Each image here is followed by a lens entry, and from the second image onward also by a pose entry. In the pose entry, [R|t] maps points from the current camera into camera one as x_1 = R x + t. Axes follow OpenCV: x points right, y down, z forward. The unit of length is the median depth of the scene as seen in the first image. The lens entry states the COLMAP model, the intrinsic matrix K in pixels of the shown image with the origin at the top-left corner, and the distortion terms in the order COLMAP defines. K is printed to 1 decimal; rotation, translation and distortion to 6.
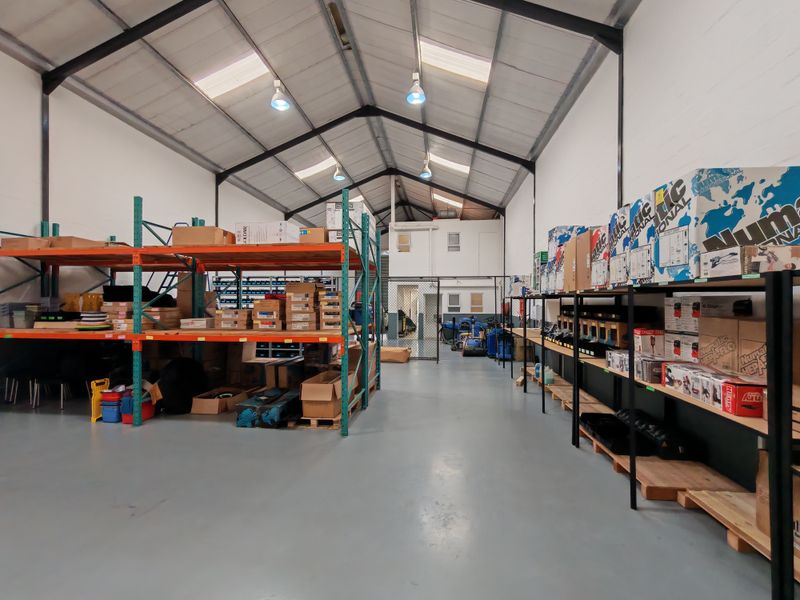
lens RADIAL K [[364.3, 0, 400.0], [0, 364.3, 300.0], [0, 0, 1]] dist [0.001467, -0.000053]
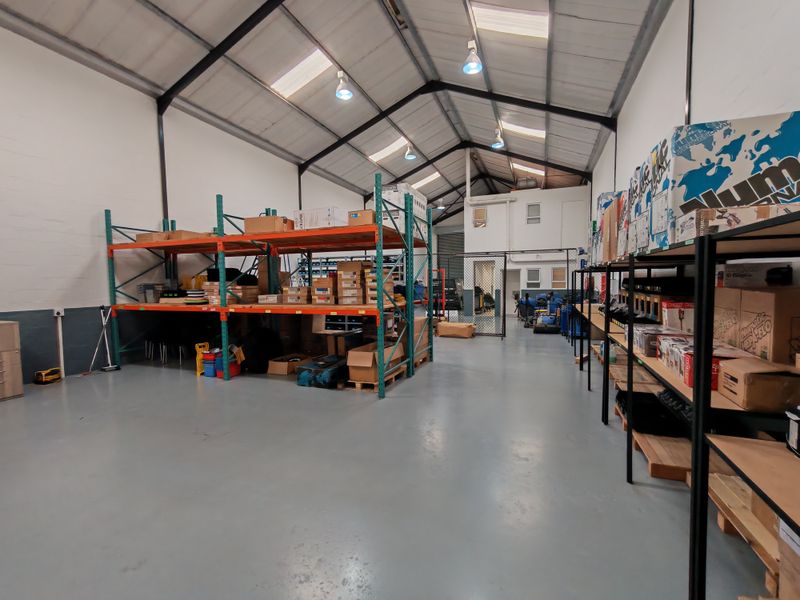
lens RADIAL K [[364.3, 0, 400.0], [0, 364.3, 300.0], [0, 0, 1]] dist [0.001467, -0.000053]
pose [[0.968221, -0.002456, -0.250085, 0.114790], [0.017876, 0.998074, 0.059405, 0.004002], [0.249457, -0.061987, 0.966400, -0.030769]]
